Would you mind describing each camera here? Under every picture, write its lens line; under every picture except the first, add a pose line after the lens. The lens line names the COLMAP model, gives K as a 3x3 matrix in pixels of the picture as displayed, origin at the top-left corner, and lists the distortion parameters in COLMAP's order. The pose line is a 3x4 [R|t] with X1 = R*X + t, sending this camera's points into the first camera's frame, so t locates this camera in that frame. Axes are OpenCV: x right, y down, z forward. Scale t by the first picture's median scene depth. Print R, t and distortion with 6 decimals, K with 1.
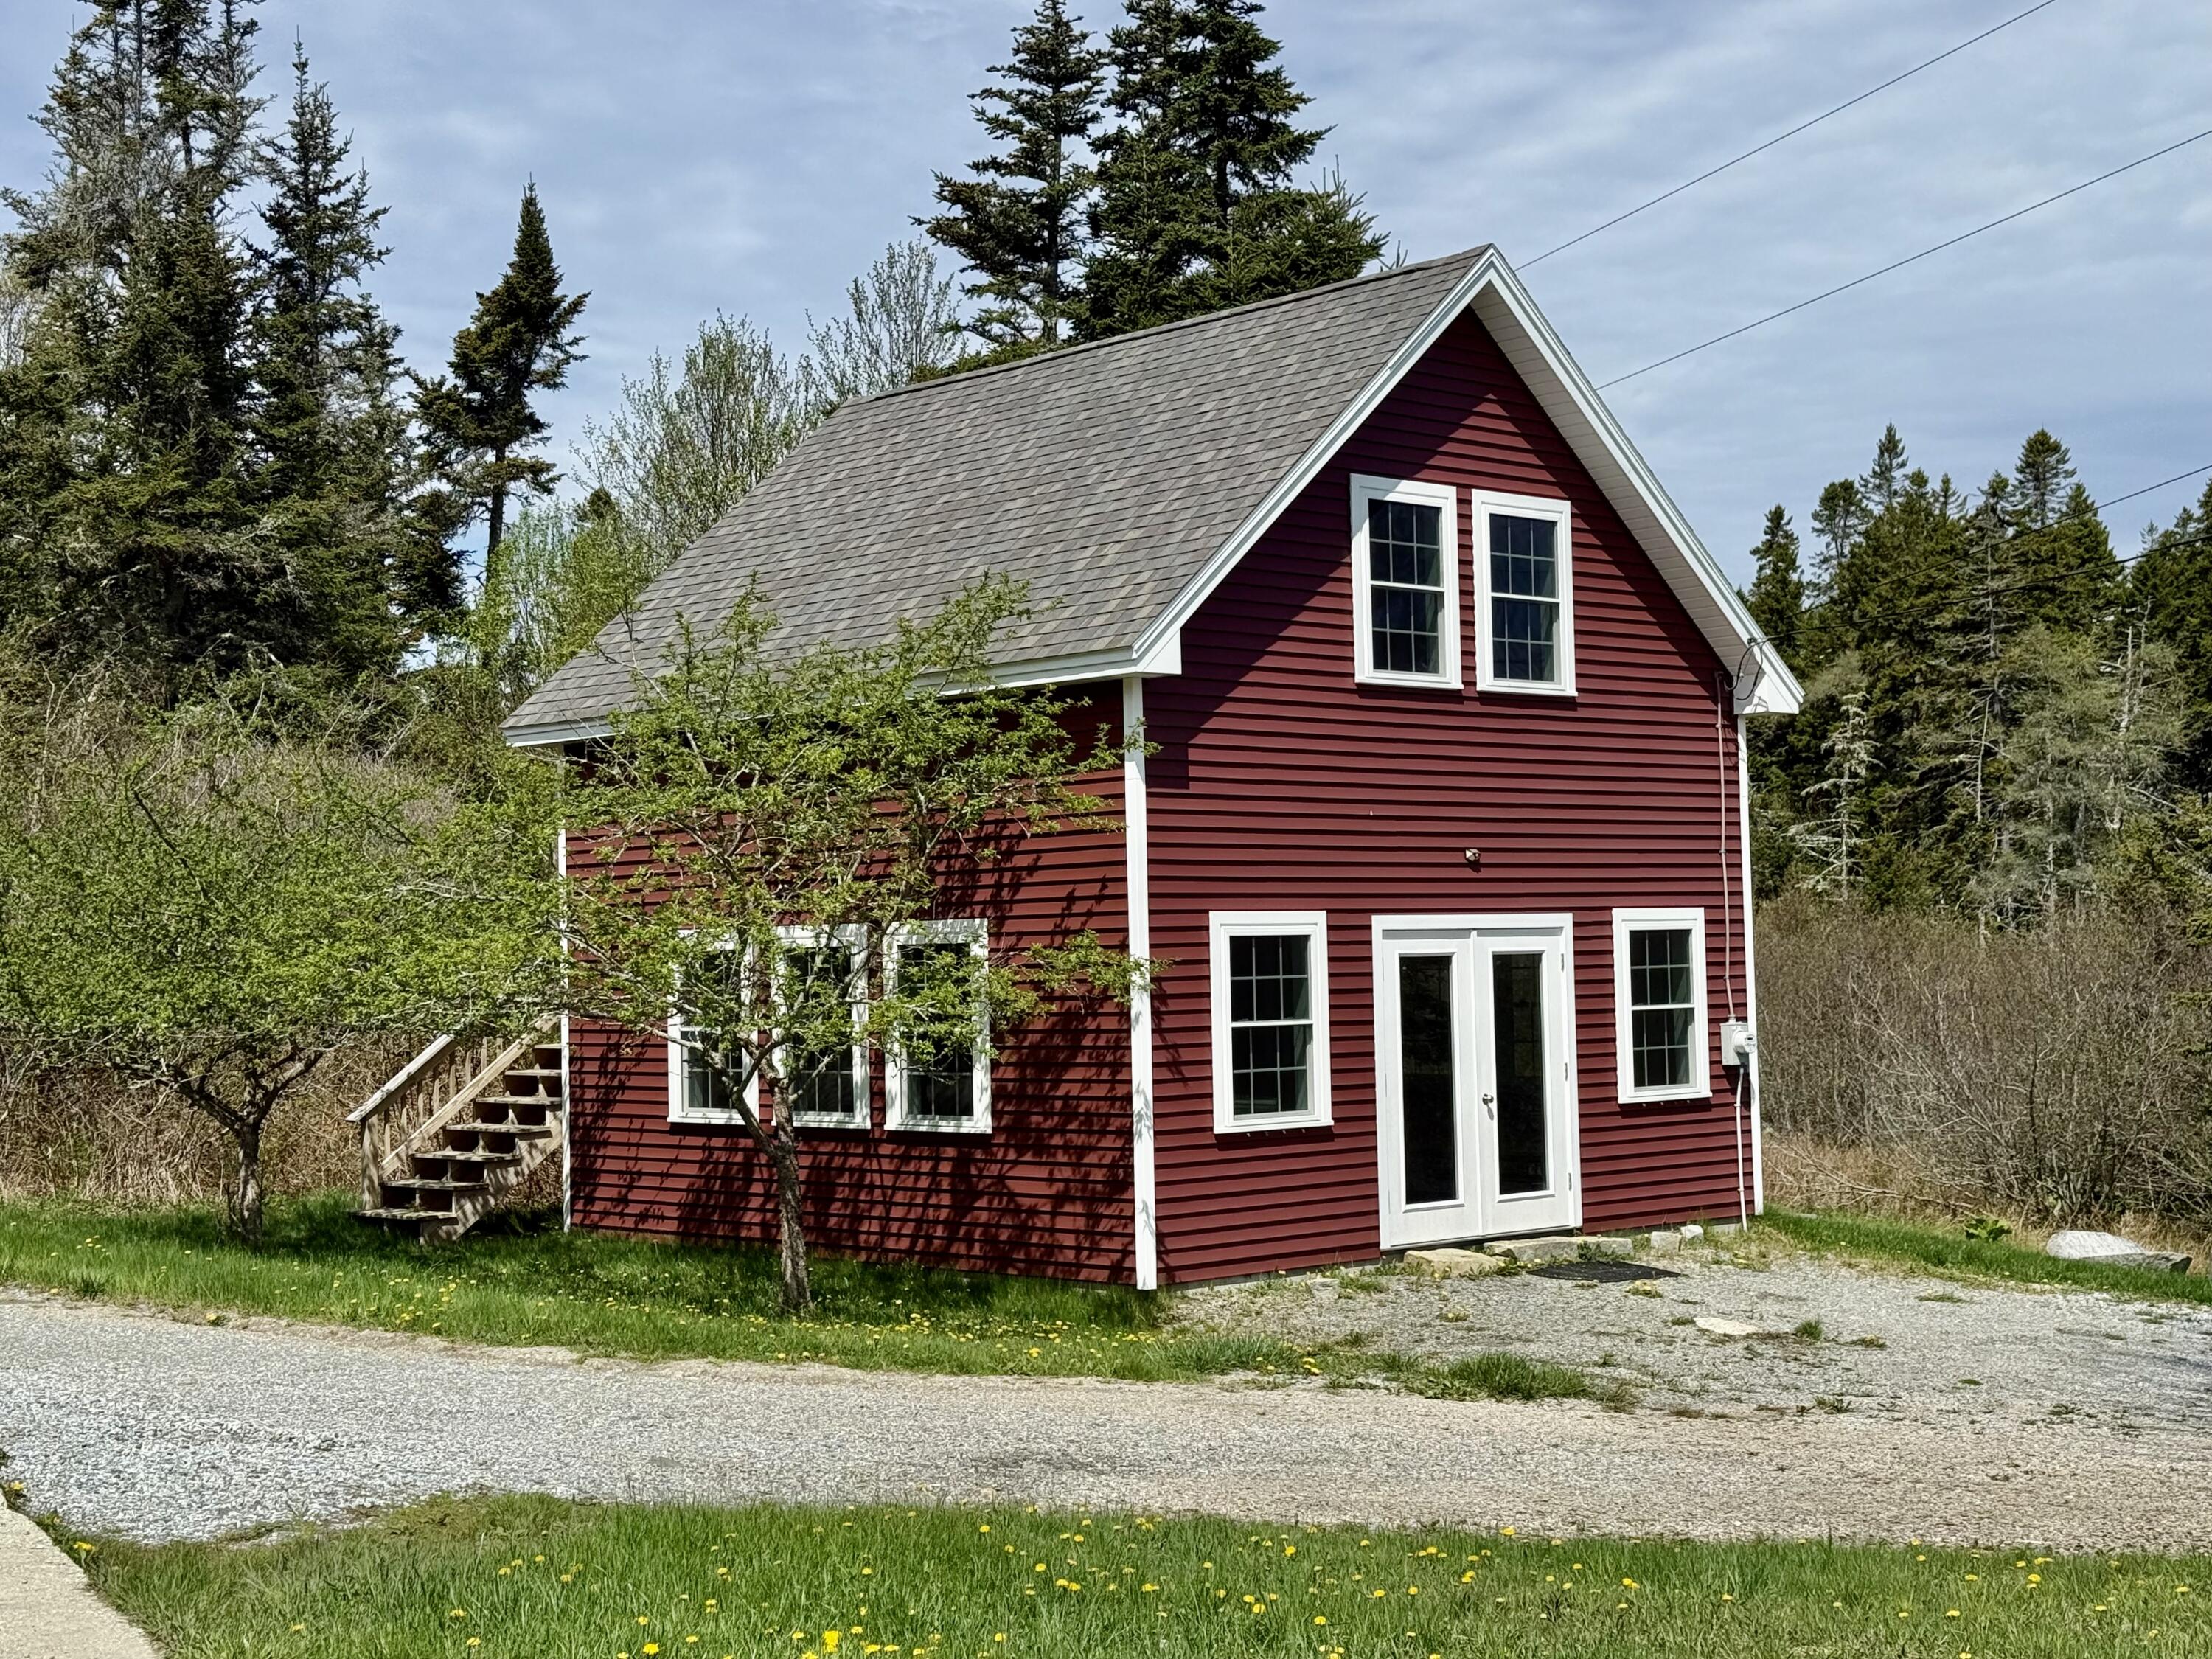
lens RADIAL K [[3089.0, 0, 1106.1], [0, 3089.0, 828.8], [0, 0, 1]] dist [0.004686, 0.000000]
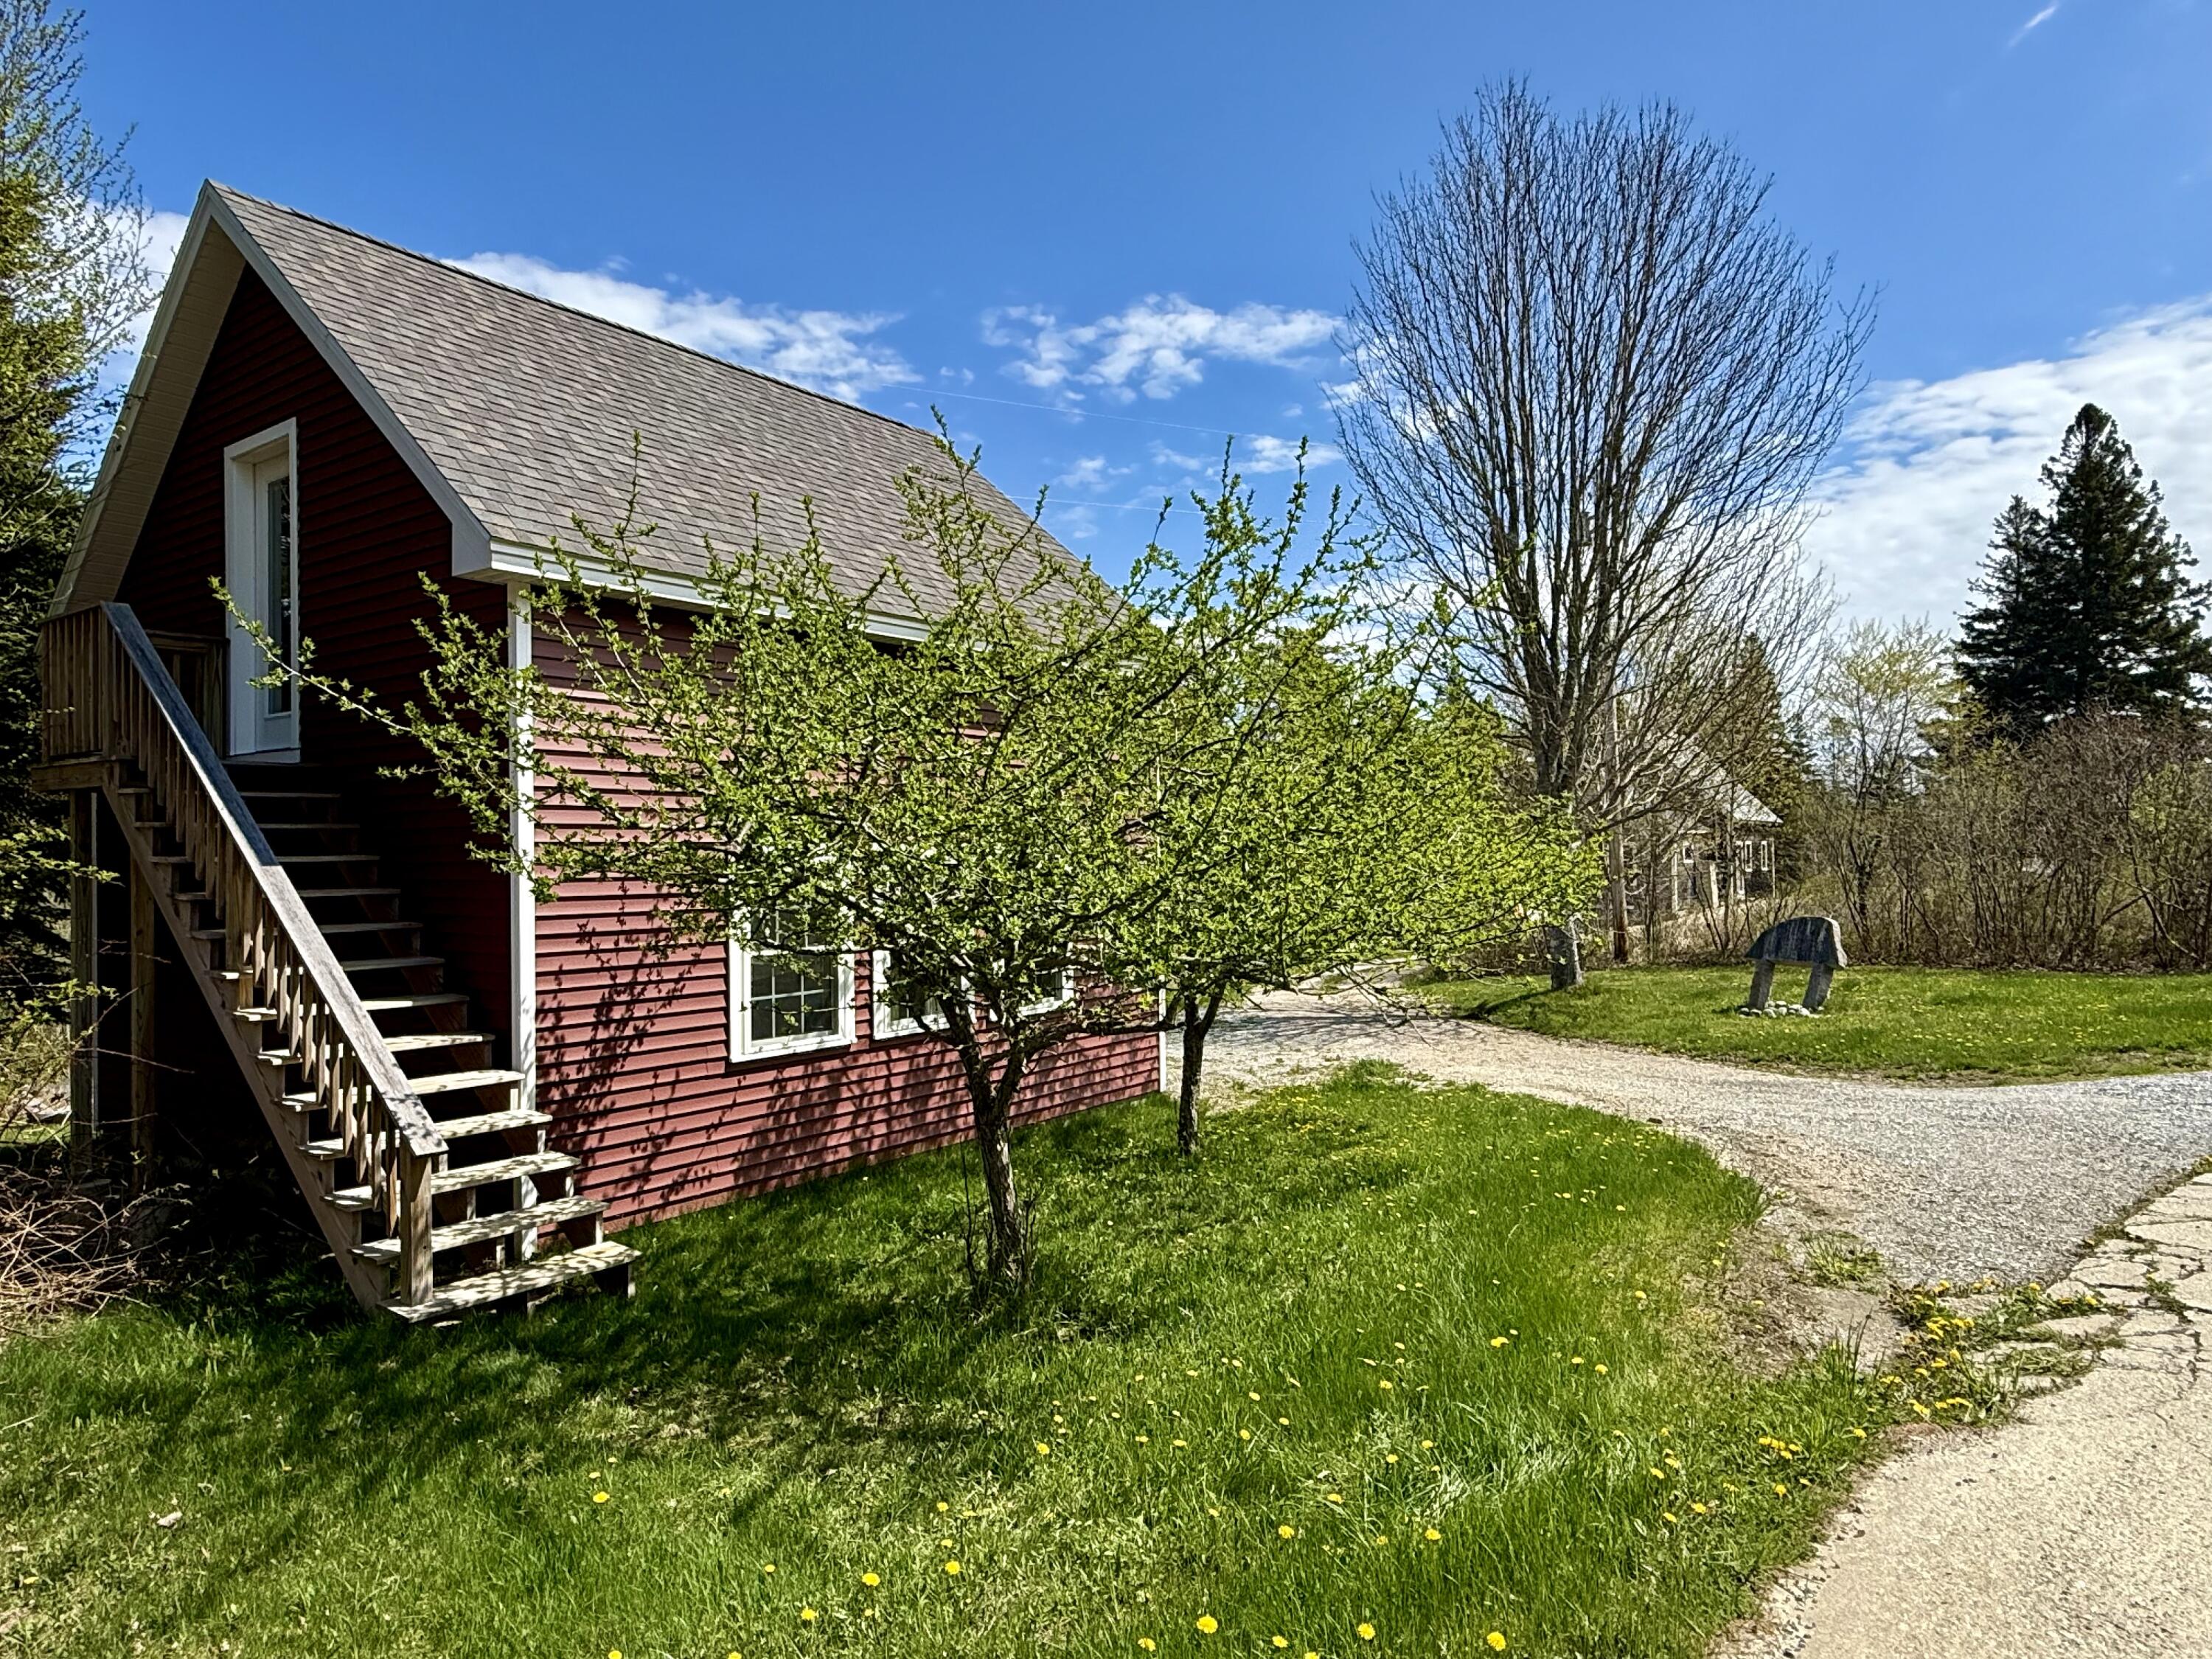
lens RADIAL K [[1345.6, 0, 1106.4], [0, 1345.6, 831.2], [0, 0, 1]] dist [-0.000358, 0.000049]
pose [[-0.207912, 0.121810, 0.970533, -0.564725], [0.054092, 0.992129, -0.112932, 0.080825], [-0.976651, 0.029018, -0.212864, 1.004010]]
